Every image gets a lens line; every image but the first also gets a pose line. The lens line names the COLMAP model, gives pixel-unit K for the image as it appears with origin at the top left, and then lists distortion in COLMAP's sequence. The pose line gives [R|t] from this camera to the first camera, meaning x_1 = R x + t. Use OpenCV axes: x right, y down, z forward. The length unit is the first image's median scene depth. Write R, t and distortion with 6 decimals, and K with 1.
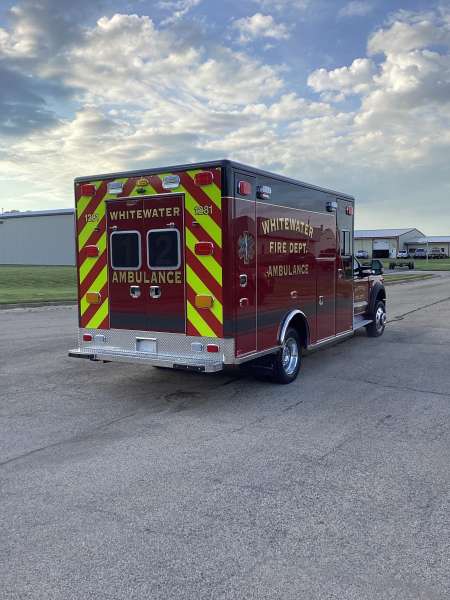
lens RADIAL K [[550.4, 0, 227.2], [0, 550.4, 292.1], [0, 0, 1]] dist [0.122992, -0.222932]
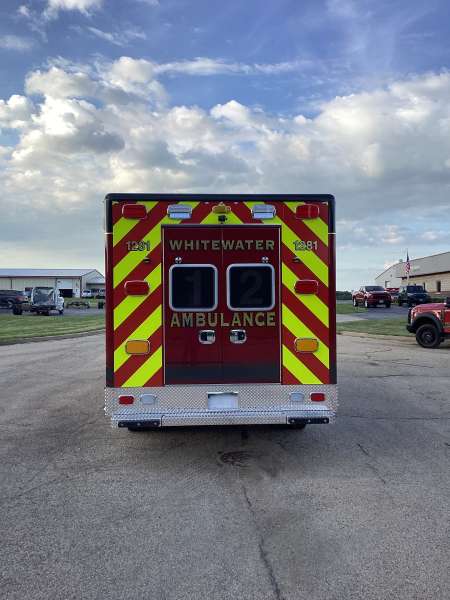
lens RADIAL K [[550.4, 0, 227.2], [0, 550.4, 292.1], [0, 0, 1]] dist [0.122992, -0.222932]
pose [[0.818196, 0.011600, 0.574823, -0.610001], [0.029310, 0.997655, -0.061852, -0.015970], [-0.574193, 0.067455, 0.815937, 0.297512]]
